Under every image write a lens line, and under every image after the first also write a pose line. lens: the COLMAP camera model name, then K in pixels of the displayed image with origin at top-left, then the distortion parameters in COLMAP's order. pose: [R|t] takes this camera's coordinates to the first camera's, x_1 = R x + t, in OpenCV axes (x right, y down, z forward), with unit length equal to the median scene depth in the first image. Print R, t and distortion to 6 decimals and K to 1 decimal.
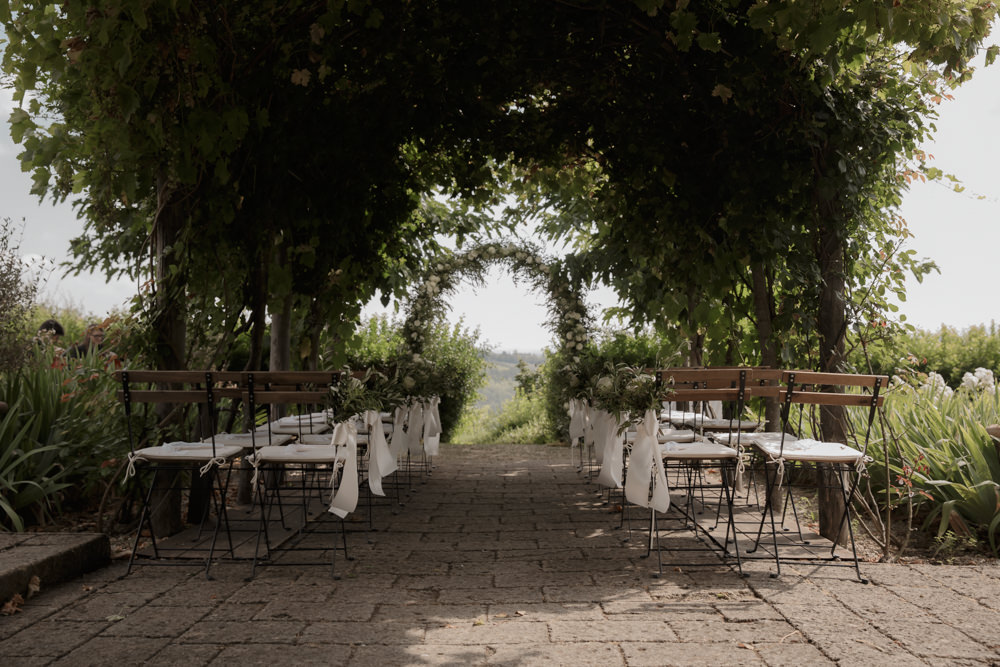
lens RADIAL K [[1189.3, 0, 498.7], [0, 1189.3, 332.7], [0, 0, 1]] dist [-0.002056, 0.000000]
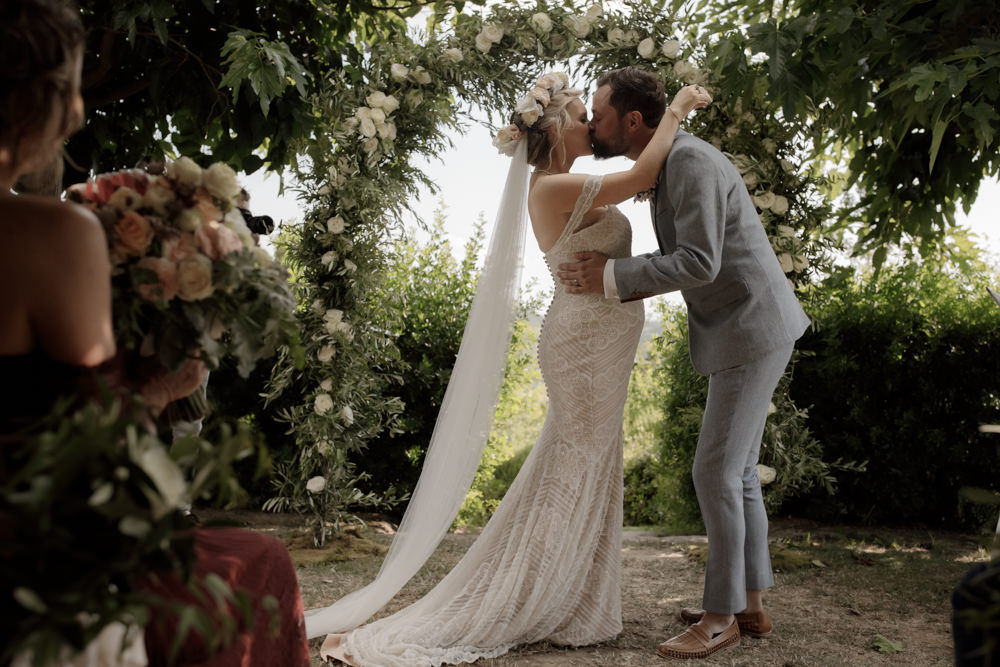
lens RADIAL K [[1018.0, 0, 517.1], [0, 1018.0, 356.8], [0, 0, 1]] dist [0.026333, 0.000000]
pose [[0.998961, -0.000956, -0.045555, 0.000884], [0.002988, 0.999002, 0.044558, 0.018154], [0.045467, -0.044647, 0.997968, 0.681185]]
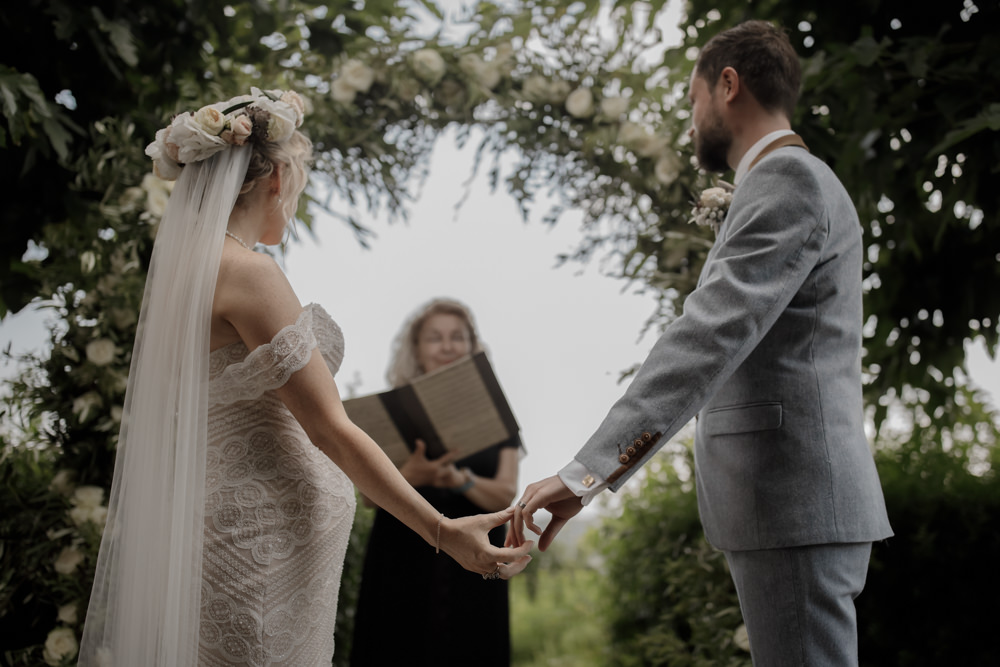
lens RADIAL K [[1018.0, 0, 508.8], [0, 1018.0, 337.3], [0, 0, 1]] dist [0.026333, 0.000000]
pose [[0.999528, -0.006163, 0.030107, 0.004230], [0.010723, 0.988052, -0.153748, 0.020171], [-0.028800, 0.153999, 0.987651, 0.791413]]
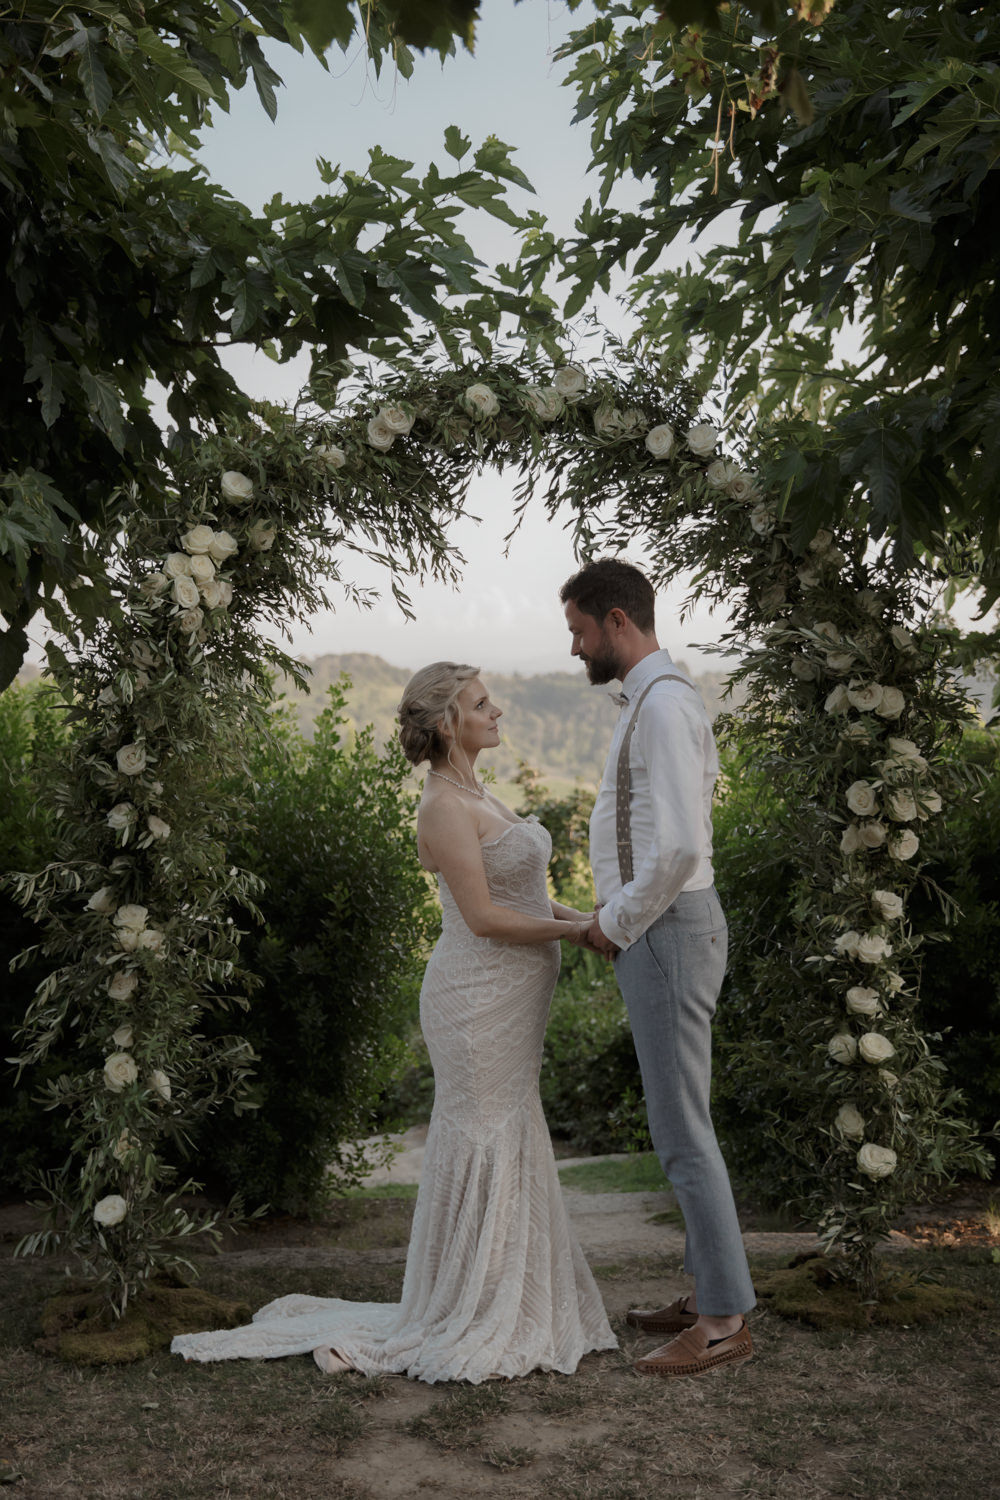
lens RADIAL K [[1860.7, 0, 489.4], [0, 1860.7, 742.4], [0, 0, 1]] dist [0.058409, 0.000000]
pose [[0.998866, -0.028974, 0.037776, -0.018227], [0.026333, 0.997295, 0.068617, -0.031309], [-0.039662, -0.067545, 0.996928, 0.664270]]
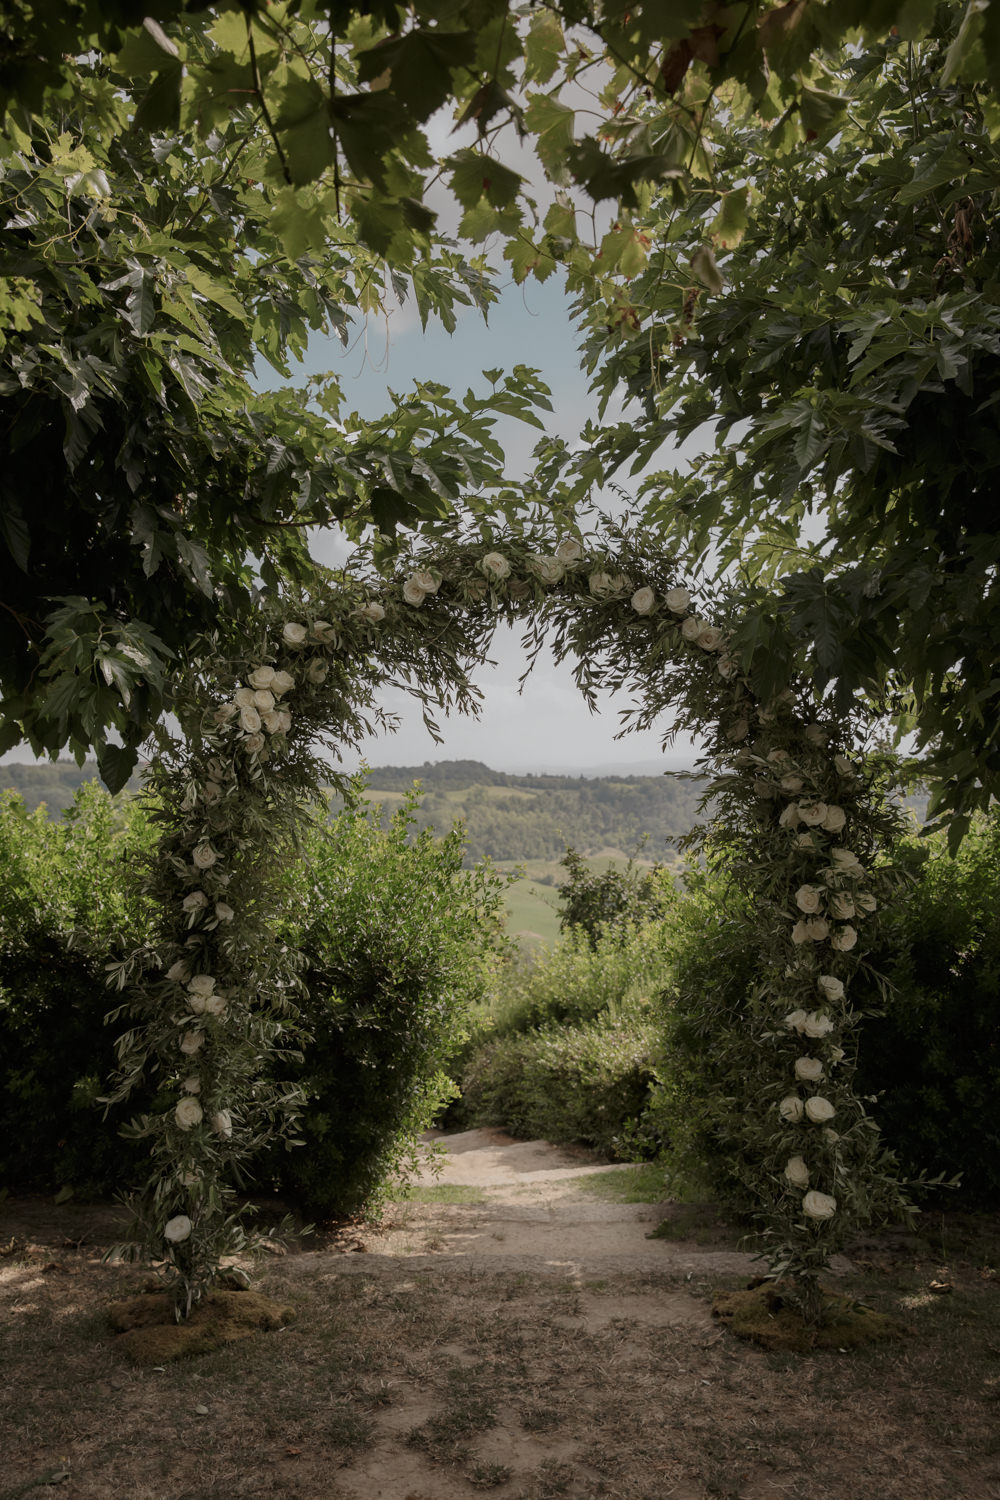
lens RADIAL K [[1319.7, 0, 502.0], [0, 1319.7, 759.3], [0, 0, 1]] dist [-0.000496, 0.035961]
pose [[0.999808, -0.013320, -0.014403, -0.000807], [0.013569, 0.999758, 0.017316, -0.032253], [0.014169, -0.017508, 0.999746, 0.710361]]
